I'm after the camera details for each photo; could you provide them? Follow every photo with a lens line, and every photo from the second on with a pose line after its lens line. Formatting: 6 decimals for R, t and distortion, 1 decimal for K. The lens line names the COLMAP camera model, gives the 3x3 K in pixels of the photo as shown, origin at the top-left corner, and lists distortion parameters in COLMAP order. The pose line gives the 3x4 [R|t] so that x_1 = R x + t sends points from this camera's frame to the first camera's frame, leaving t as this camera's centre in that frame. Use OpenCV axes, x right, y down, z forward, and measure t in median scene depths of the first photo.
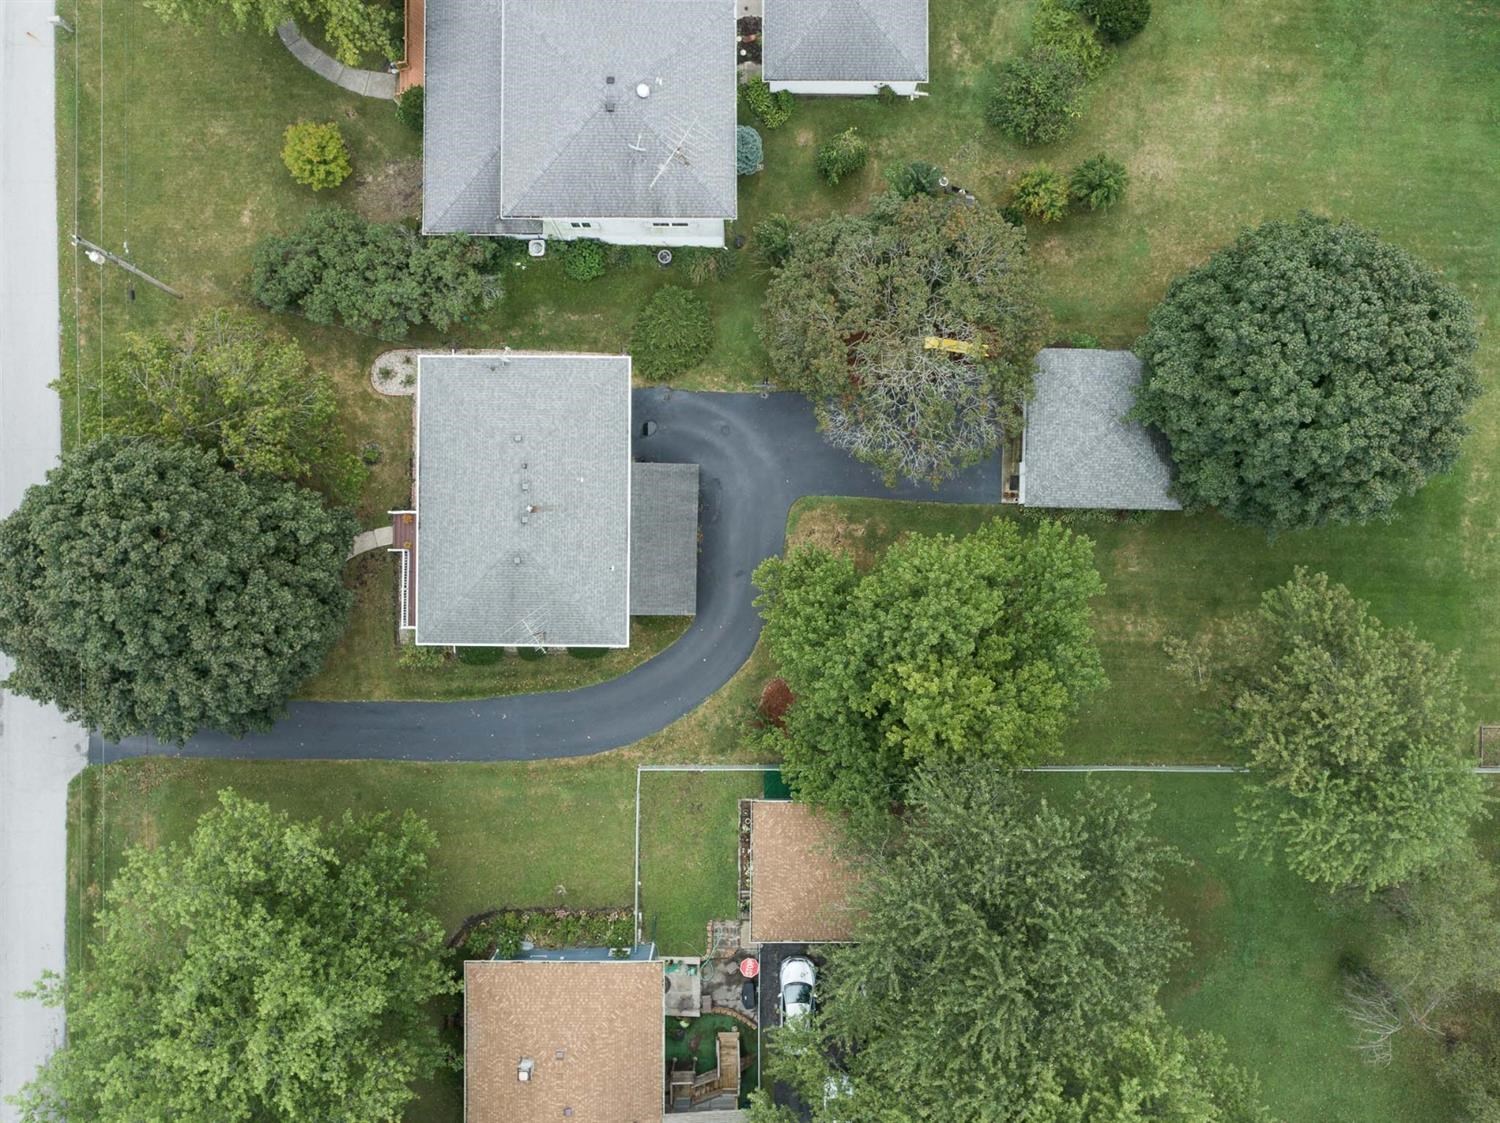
lens RADIAL K [[1146.1, 0, 750.1], [0, 1146.1, 561.5], [0, 0, 1]] dist [-0.015709, 0.007152]
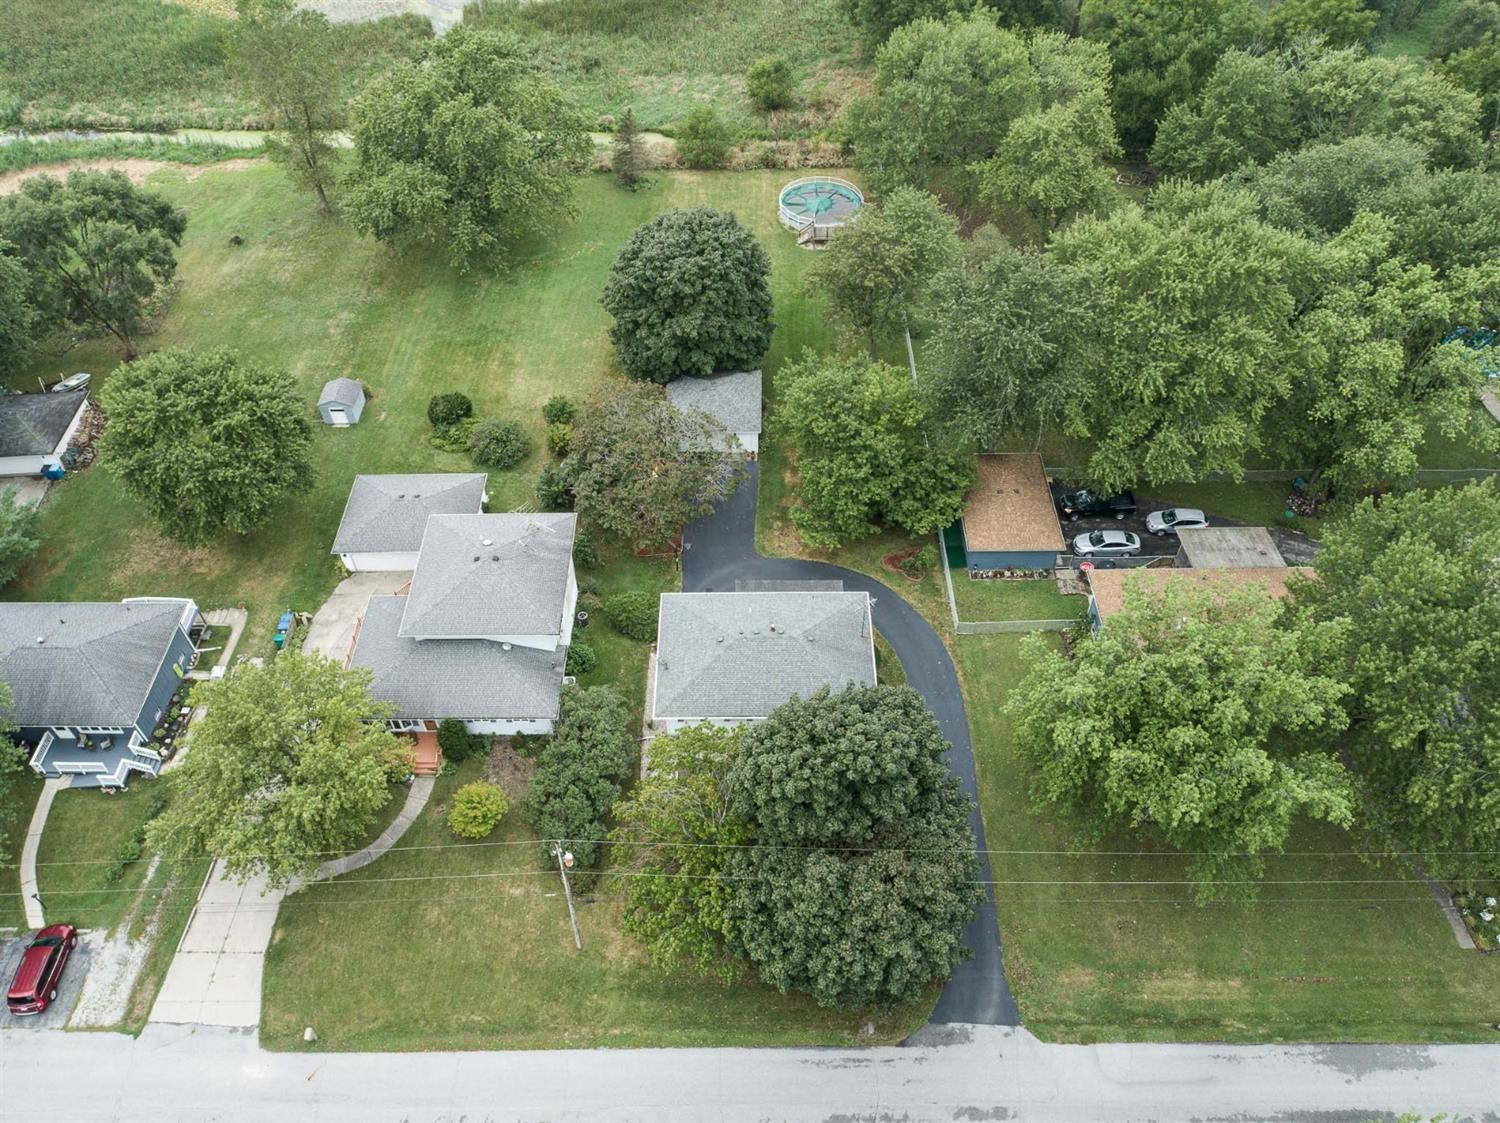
lens RADIAL K [[1146.1, 0, 750.0], [0, 1146.1, 559.9], [0, 0, 1]] dist [-0.015709, 0.007152]
pose [[-0.008489, -0.737684, 0.675093, -0.978053], [0.999950, -0.009799, 0.001867, -0.068779], [0.005238, 0.675075, 0.737731, -0.059935]]
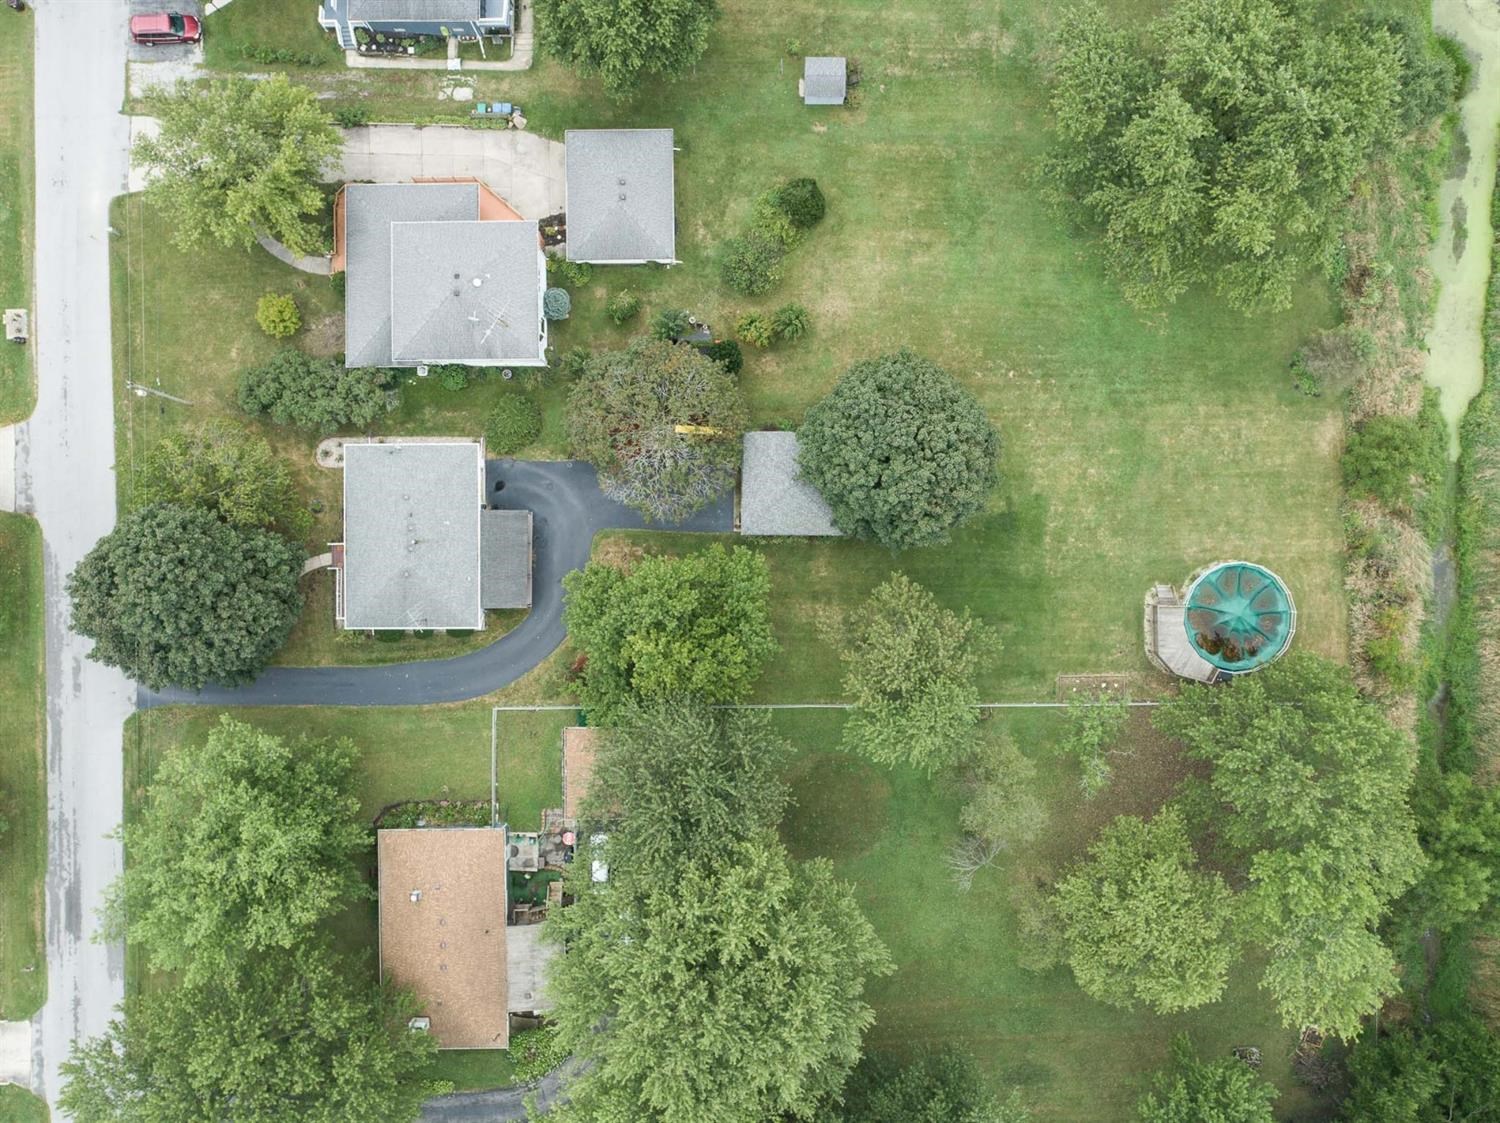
lens RADIAL K [[1146.1, 0, 749.3], [0, 1146.1, 561.1], [0, 0, 1]] dist [-0.015709, 0.007152]
pose [[0.999908, -0.012834, -0.004460, 0.258600], [0.012830, 0.999917, -0.000864, -0.011118], [0.004471, 0.000807, 0.999990, -0.540917]]
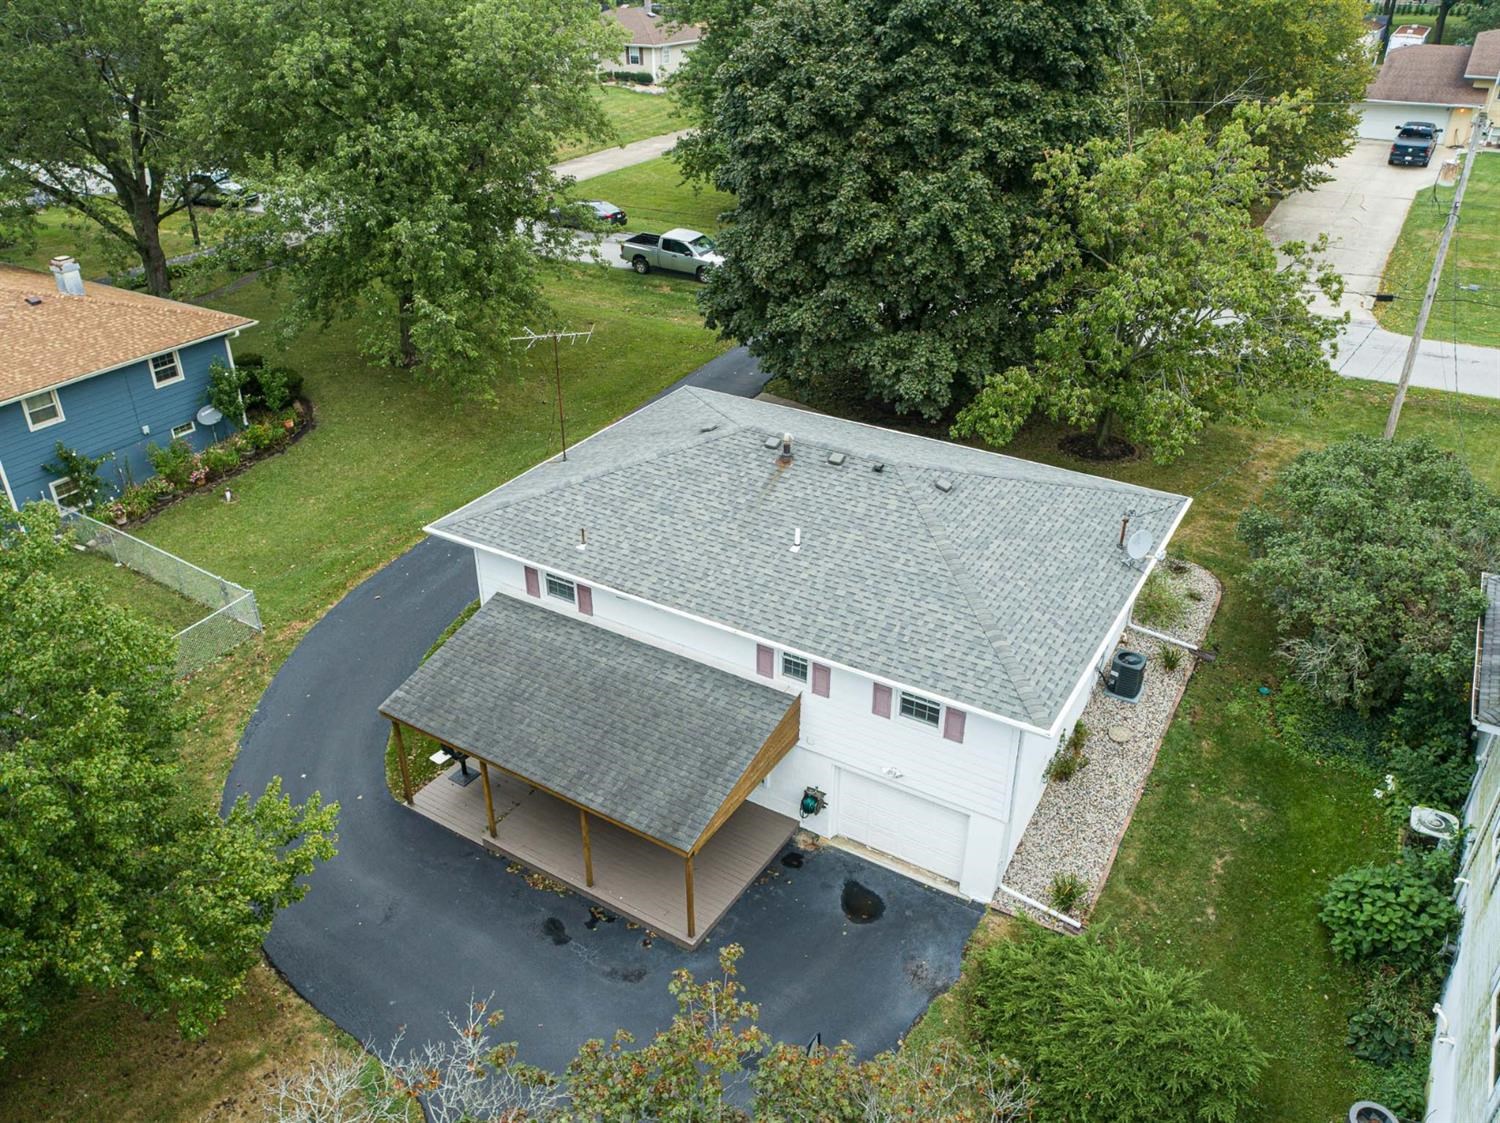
lens RADIAL K [[1146.1, 0, 761.3], [0, 1146.1, 560.1], [0, 0, 1]] dist [-0.015709, 0.007152]
pose [[-0.503636, 0.414226, -0.758134, 0.165145], [-0.863855, -0.251897, 0.436237, -0.228481], [-0.010271, 0.874623, 0.484696, 0.756049]]
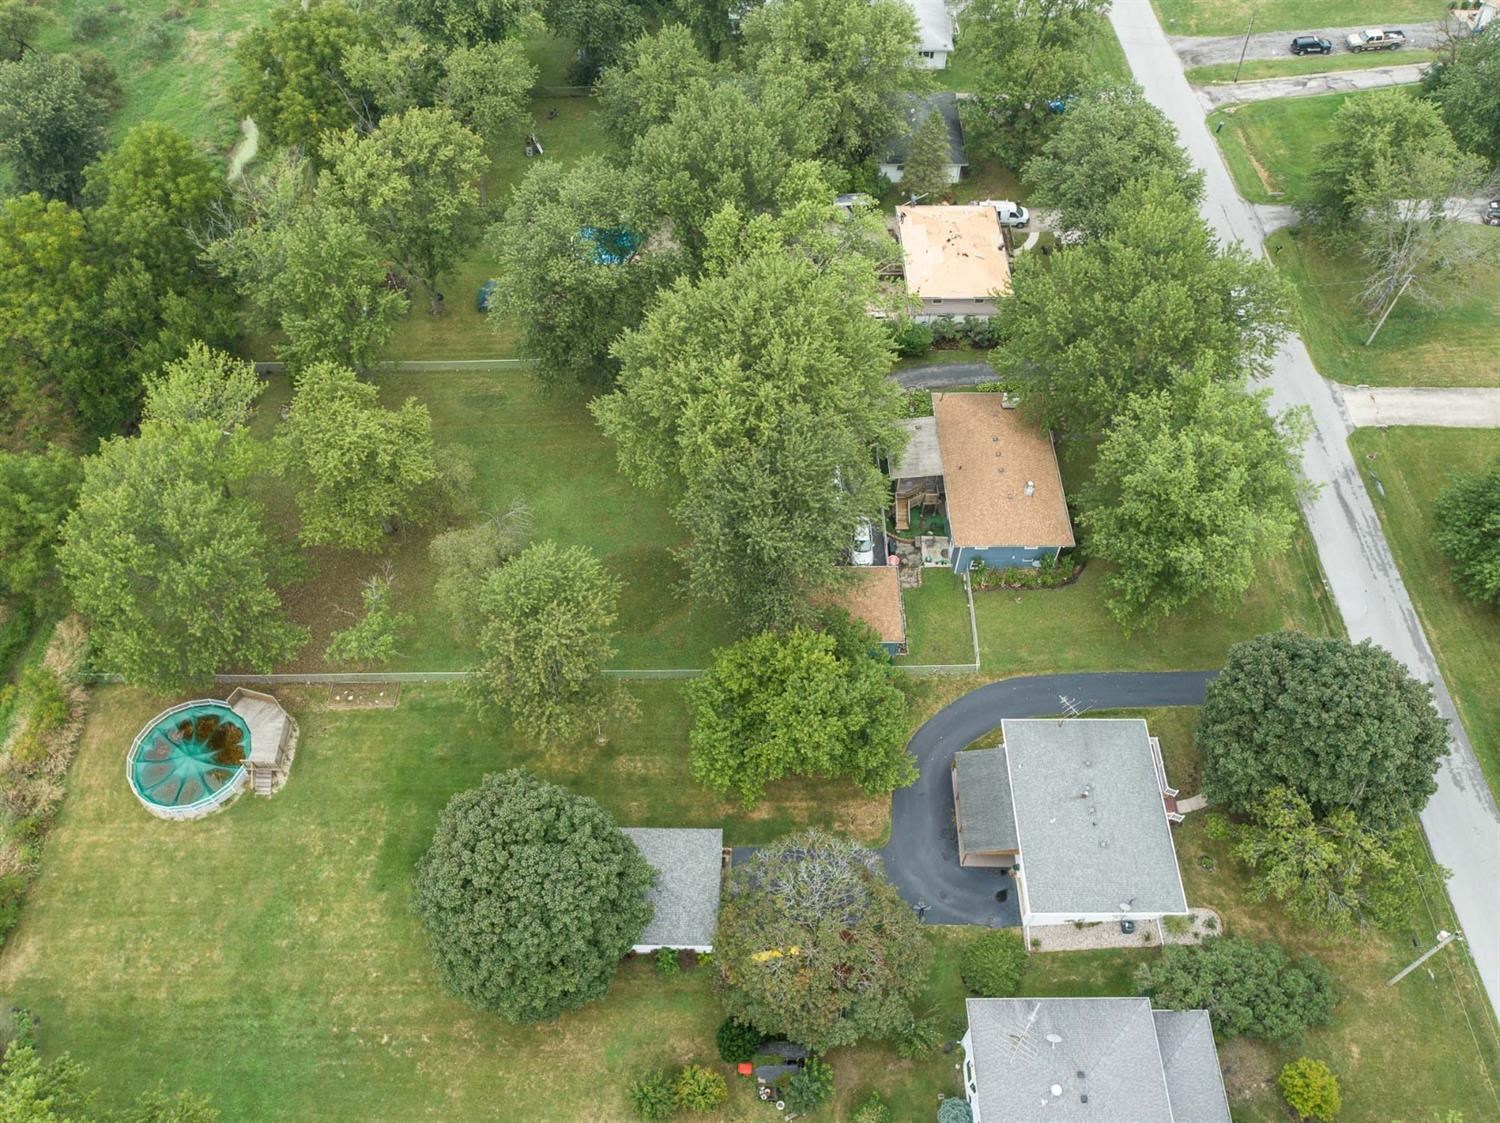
lens RADIAL K [[1146.1, 0, 747.1], [0, 1146.1, 556.9], [0, 0, 1]] dist [-0.015709, 0.007152]
pose [[-0.999965, 0.002171, -0.008122, 0.221918], [-0.006520, -0.810173, 0.586155, -0.589954], [-0.005308, 0.586187, 0.810158, -0.300743]]
